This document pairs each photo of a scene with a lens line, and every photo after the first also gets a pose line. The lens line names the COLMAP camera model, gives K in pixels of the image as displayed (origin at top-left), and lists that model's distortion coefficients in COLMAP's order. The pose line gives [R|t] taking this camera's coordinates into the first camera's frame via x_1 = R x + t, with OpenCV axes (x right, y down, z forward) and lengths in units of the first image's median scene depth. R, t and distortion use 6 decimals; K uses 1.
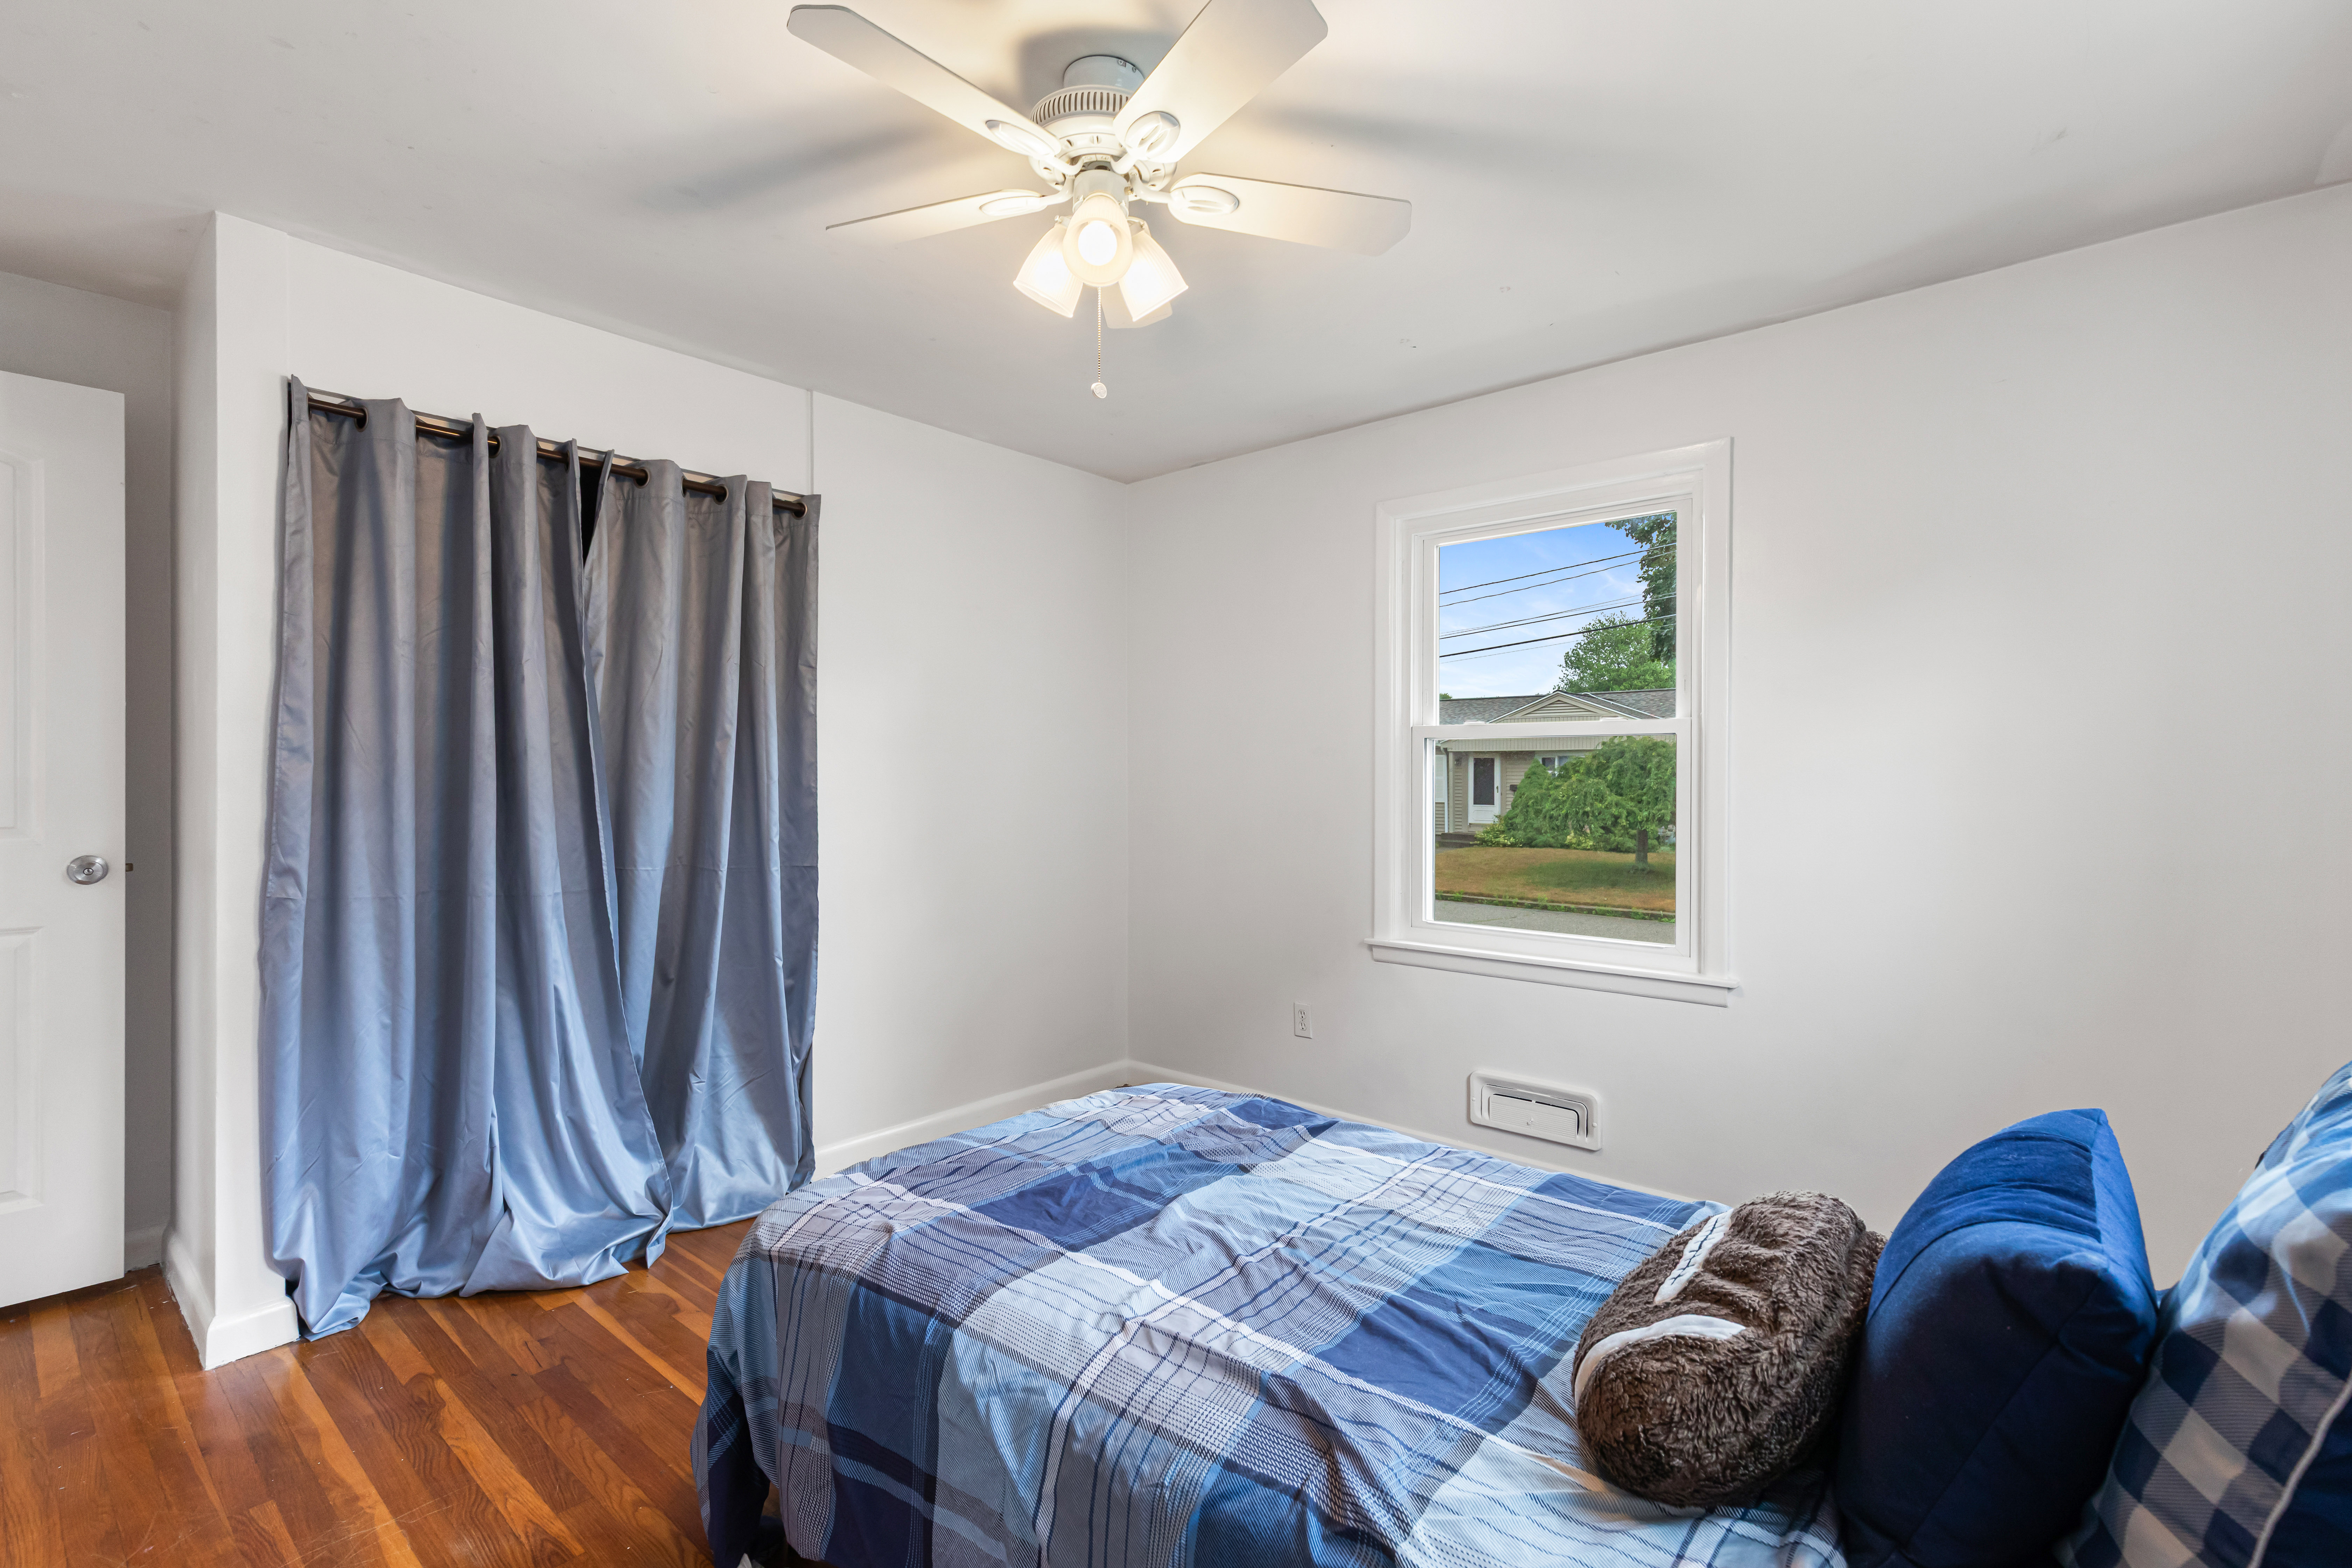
lens RADIAL K [[1070.7, 0, 1183.4], [0, 1070.7, 775.9], [0, 0, 1]] dist [0.009254, -0.002913]
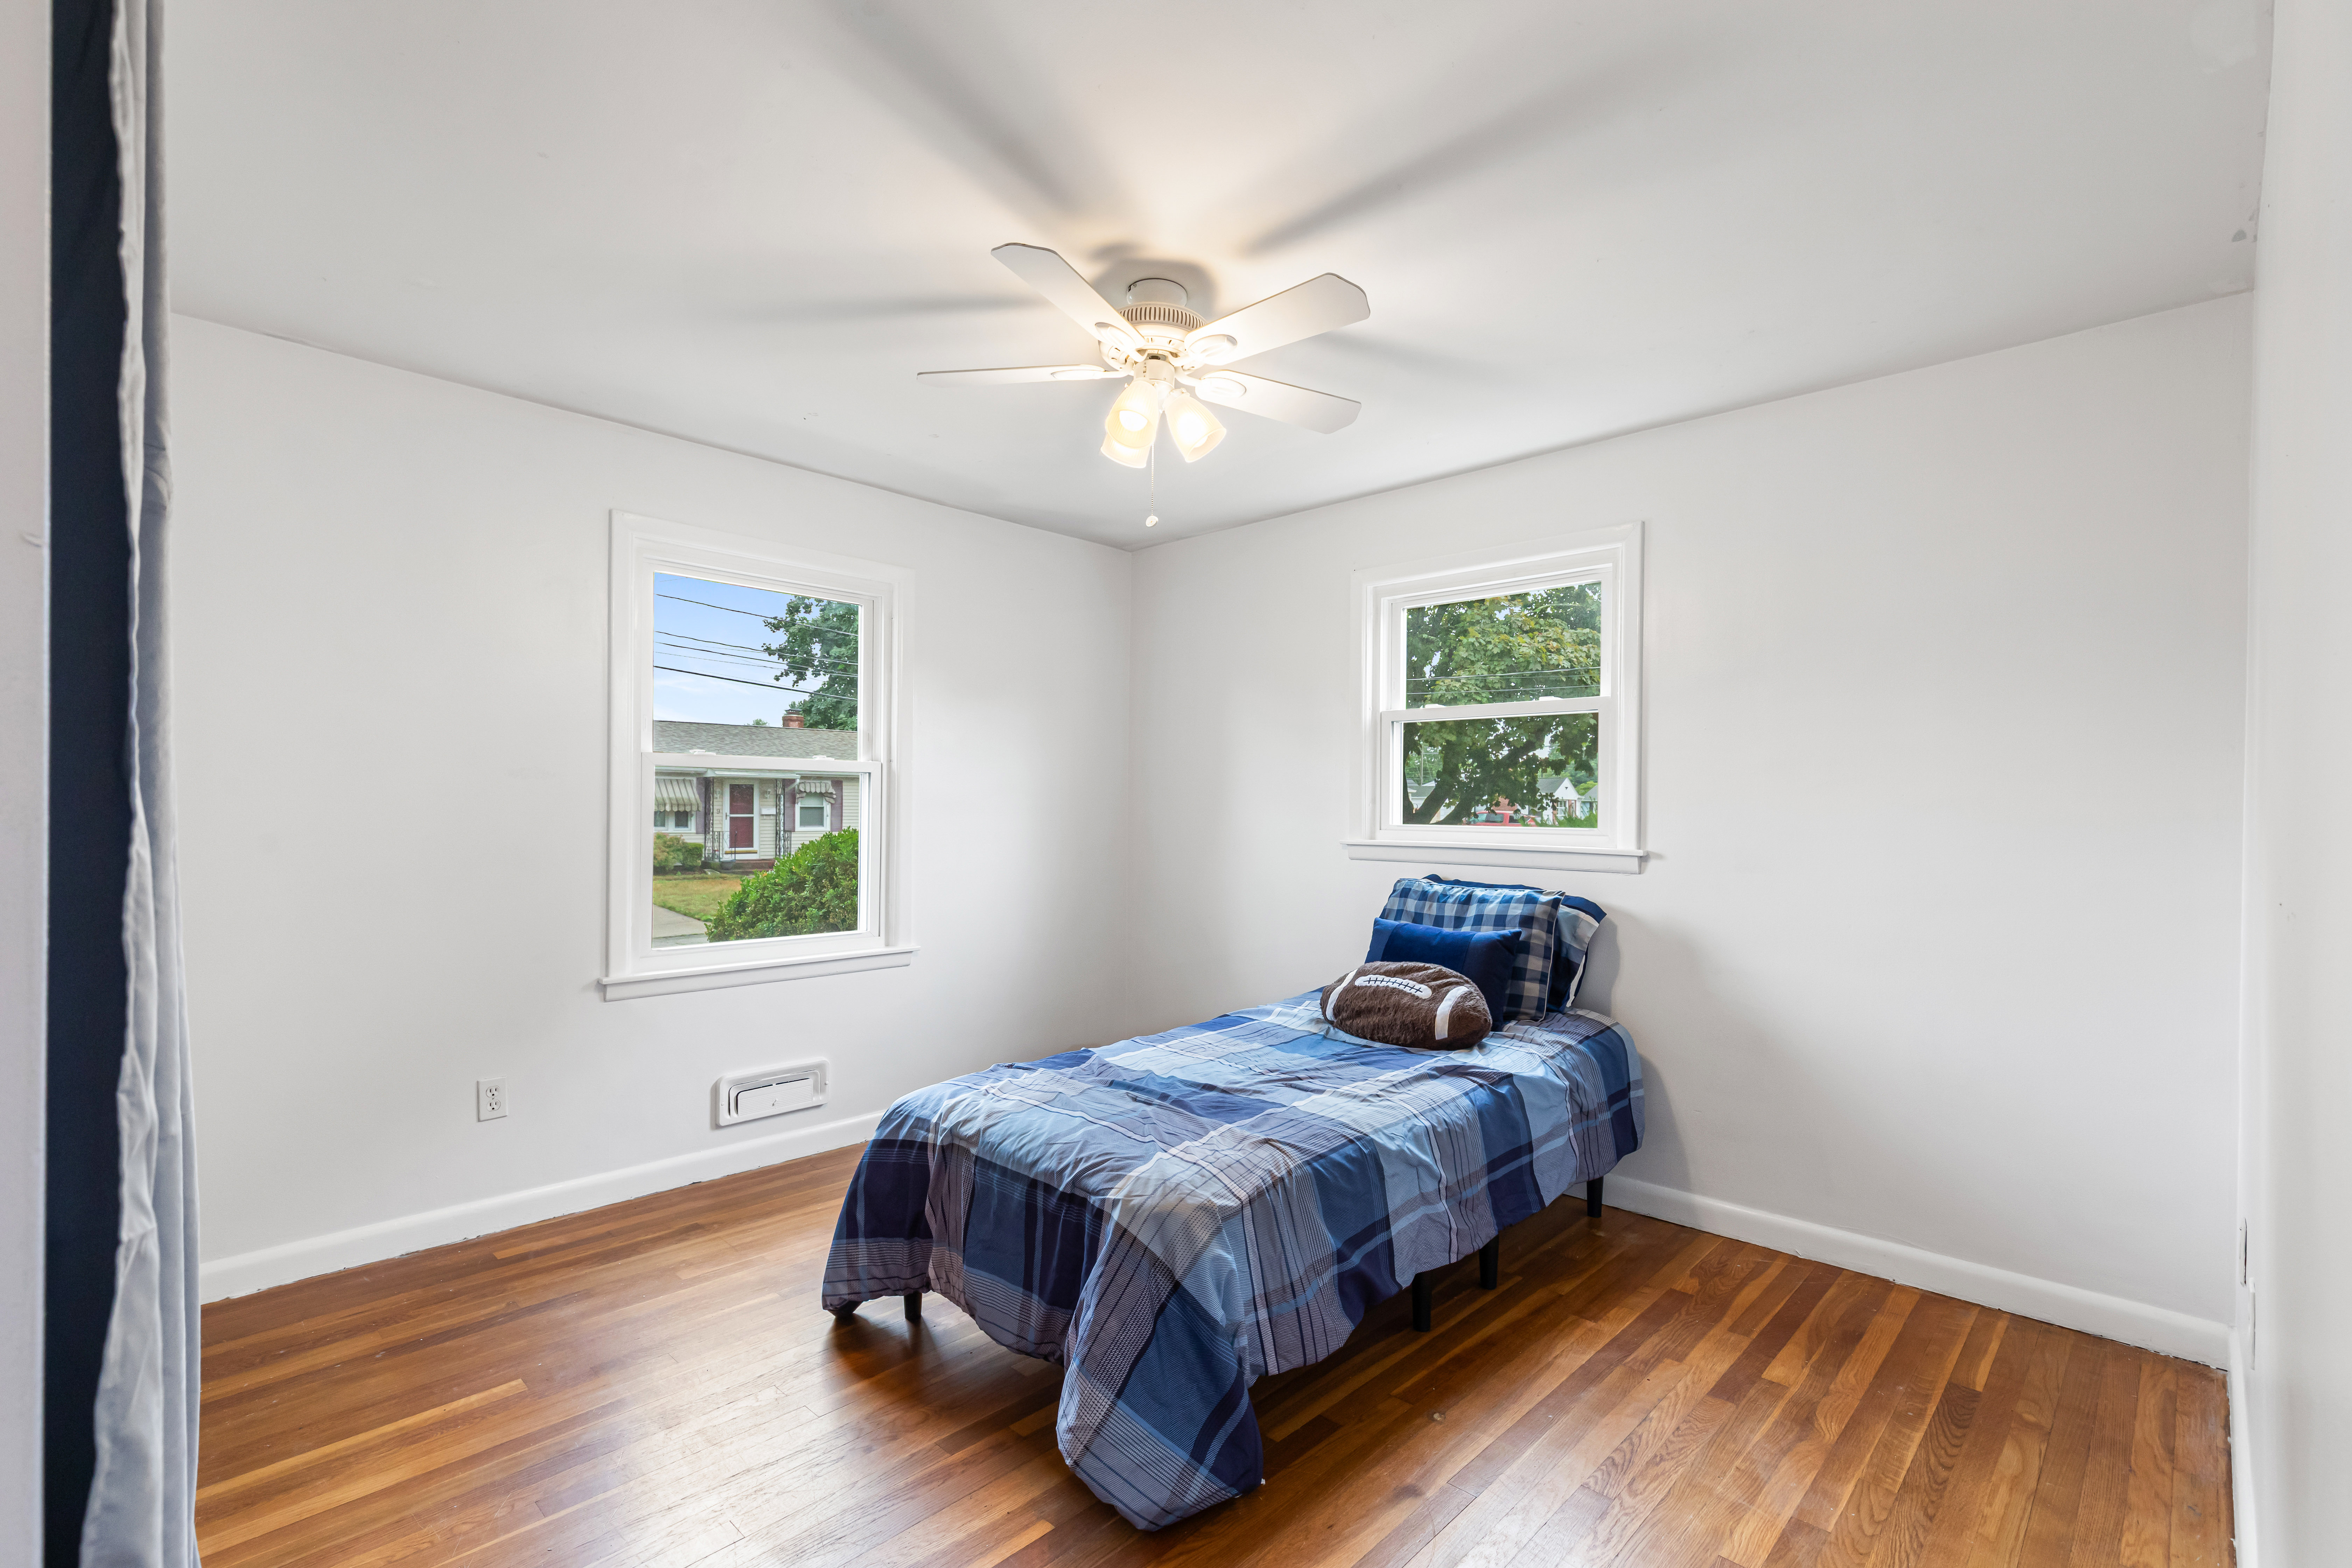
lens RADIAL K [[1070.7, 0, 1182.4], [0, 1070.7, 799.8], [0, 0, 1]] dist [0.009254, -0.002913]
pose [[0.042638, 0.003936, 0.999083, -0.840708], [-0.012318, 0.999918, -0.003414, -0.004347], [-0.999015, -0.012161, 0.042683, 0.535533]]
